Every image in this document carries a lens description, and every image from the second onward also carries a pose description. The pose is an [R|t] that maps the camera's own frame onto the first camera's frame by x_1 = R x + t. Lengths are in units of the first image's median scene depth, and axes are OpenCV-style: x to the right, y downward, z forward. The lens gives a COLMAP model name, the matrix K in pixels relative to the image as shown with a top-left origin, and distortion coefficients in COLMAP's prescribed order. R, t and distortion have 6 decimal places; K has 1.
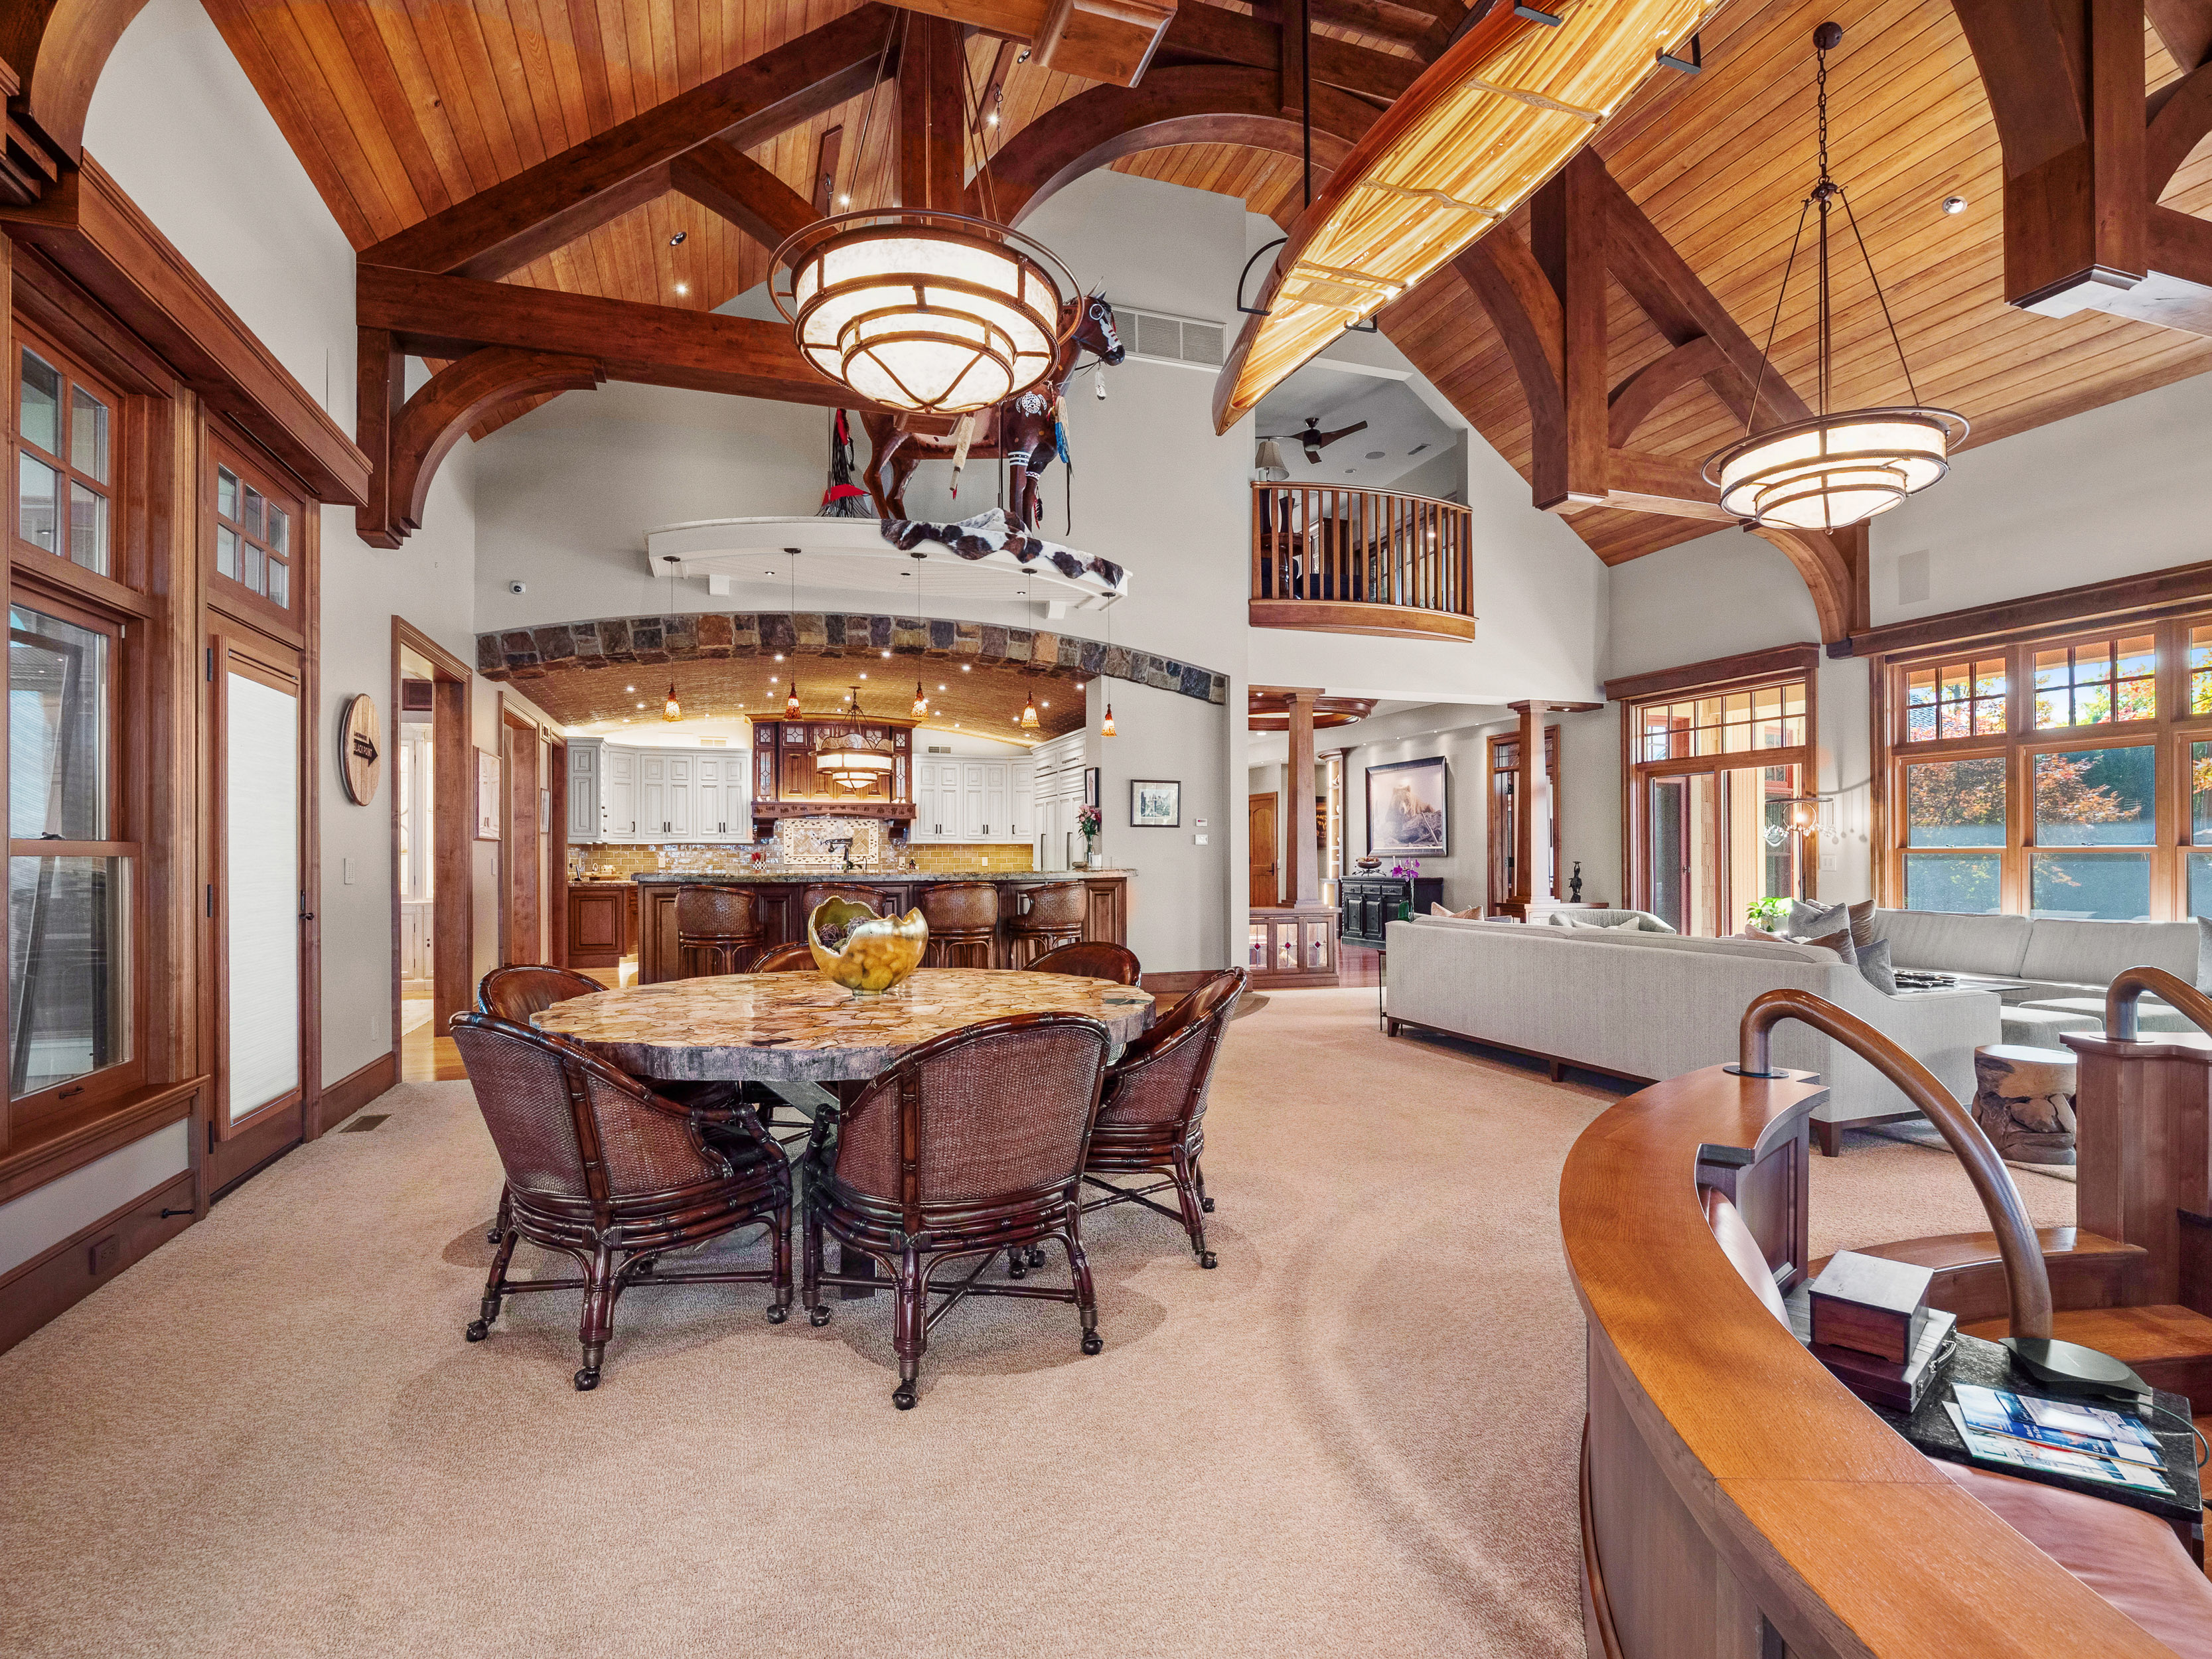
lens RADIAL K [[1088.4, 0, 1105.3], [0, 1088.4, 858.5], [0, 0, 1]] dist [-0.001839, -0.001016]
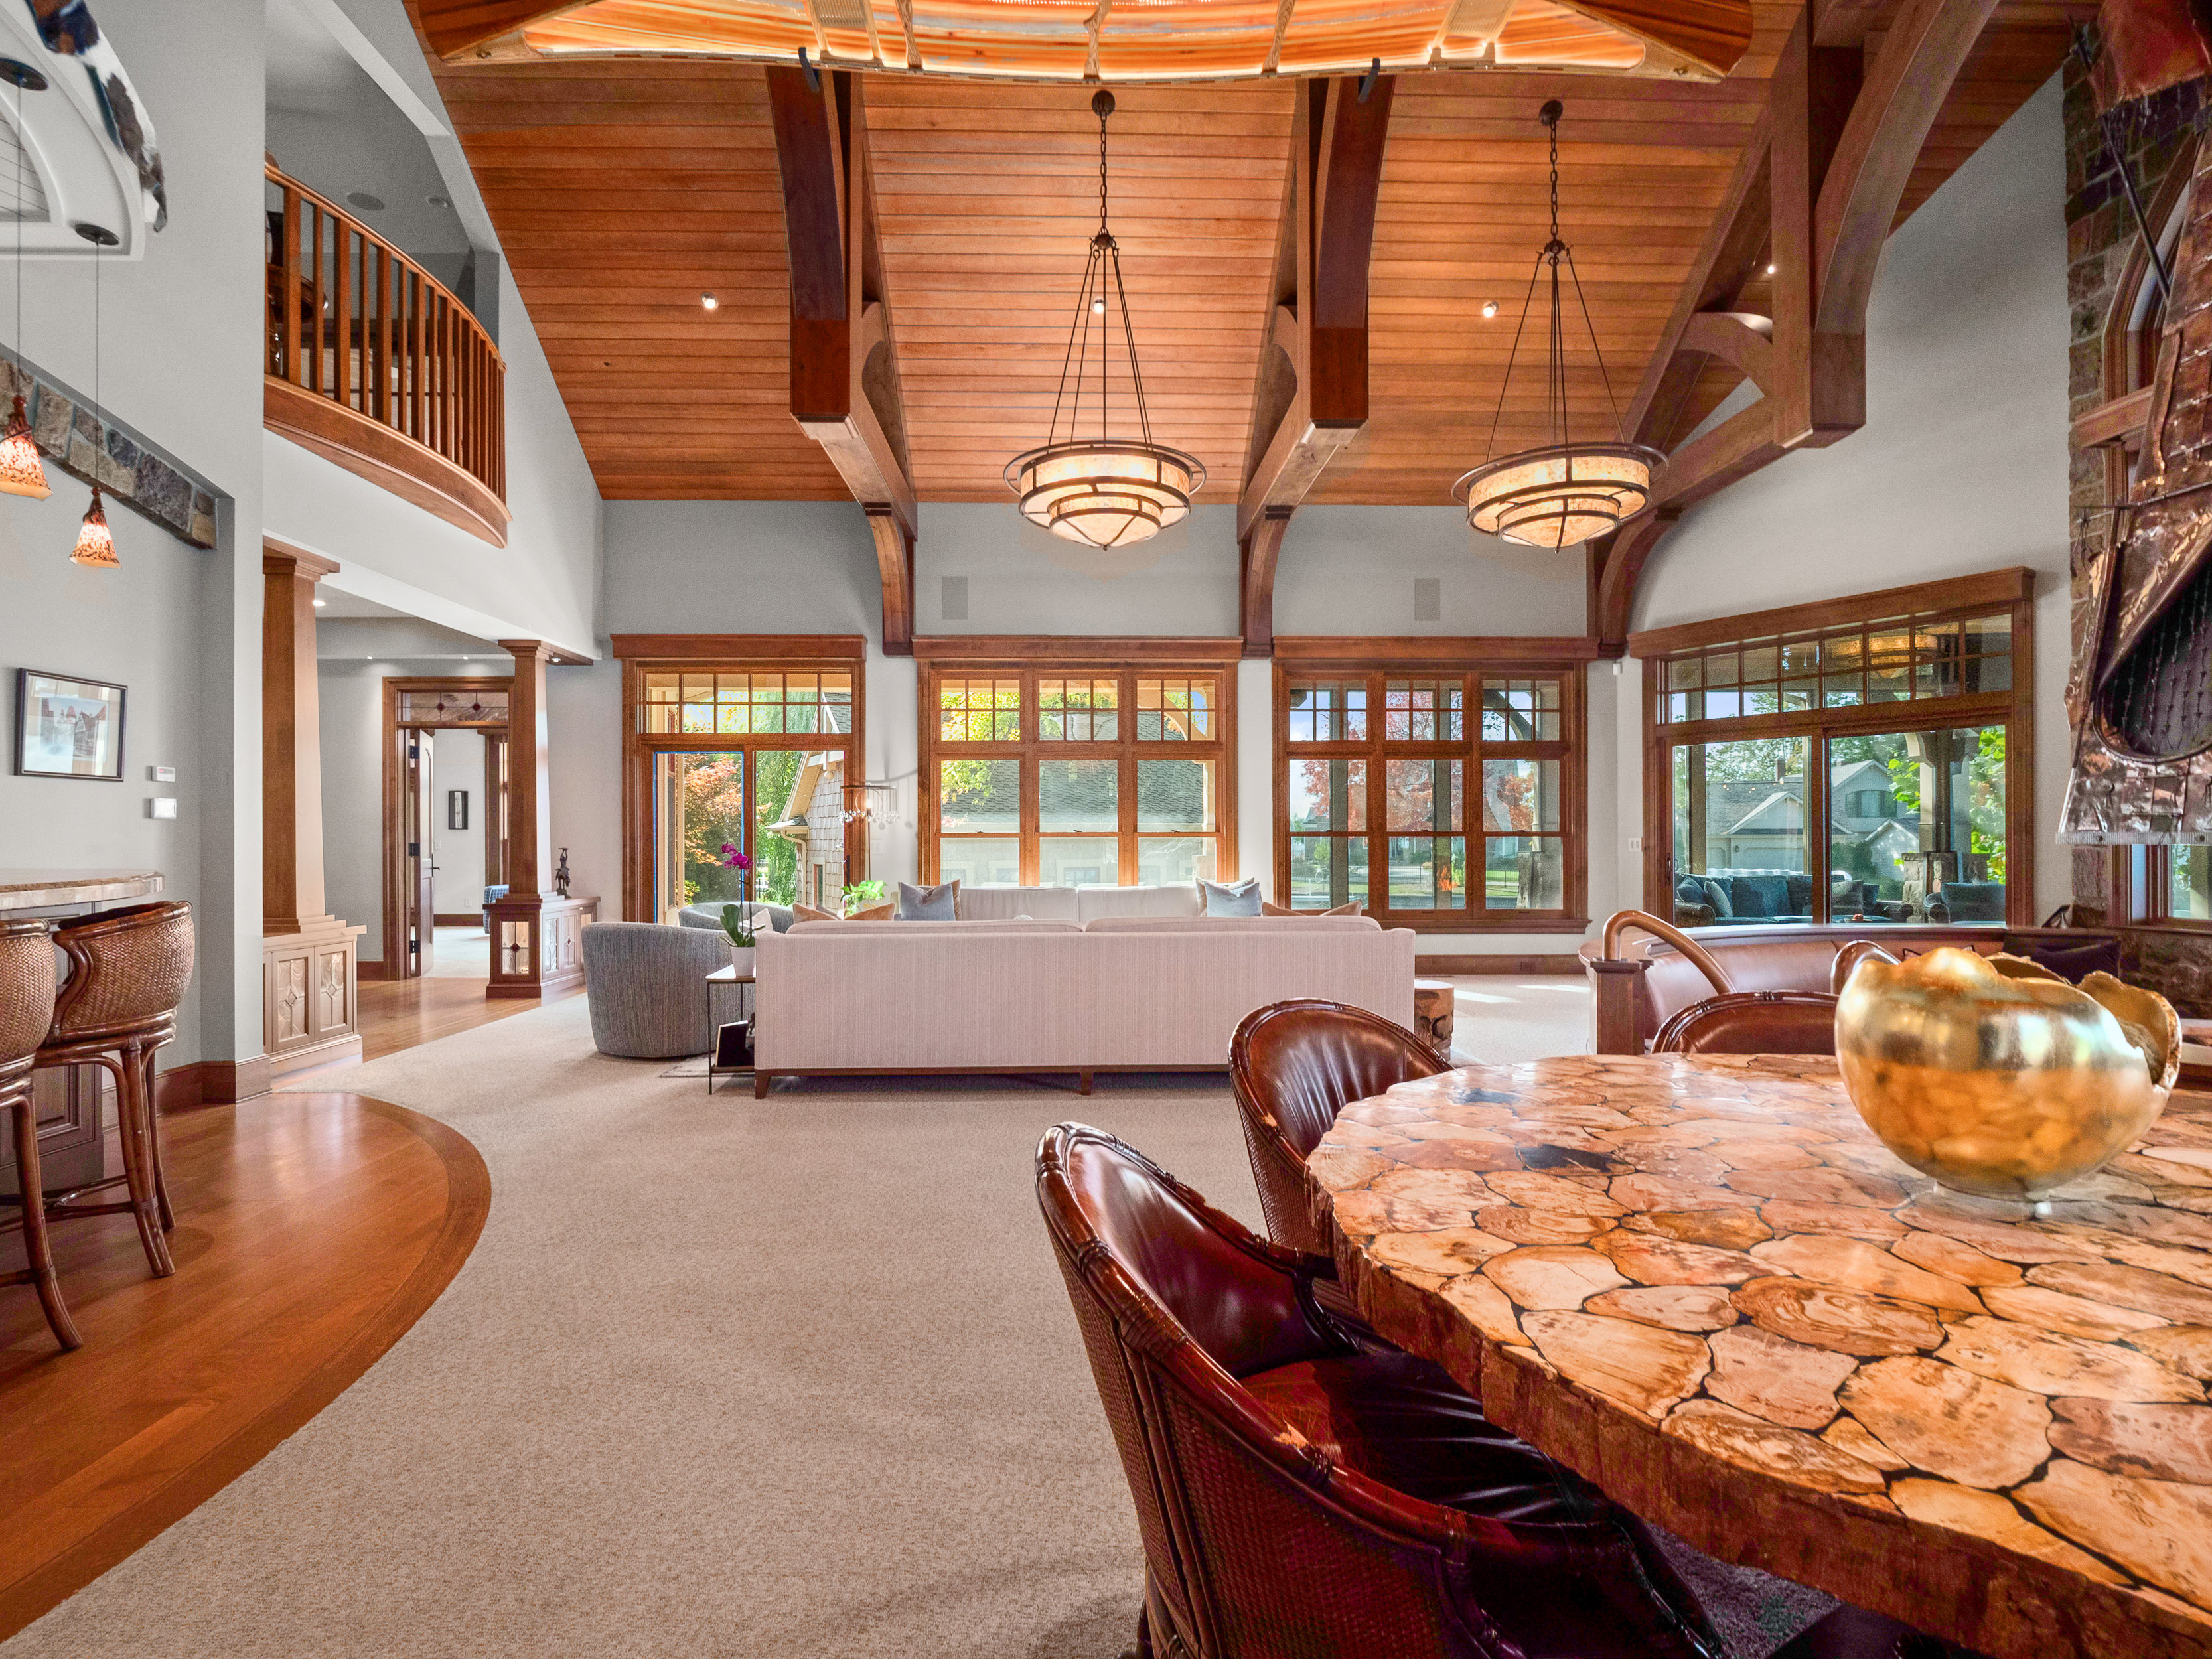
lens RADIAL K [[1071.1, 0, 1097.6], [0, 1071.1, 834.4], [0, 0, 1]] dist [0.003219, -0.010002]
pose [[0.297463, 0.005336, 0.954718, -0.248935], [0.004651, 0.999964, -0.007038, -0.000120], [-0.954722, 0.006534, 0.297428, 0.442528]]
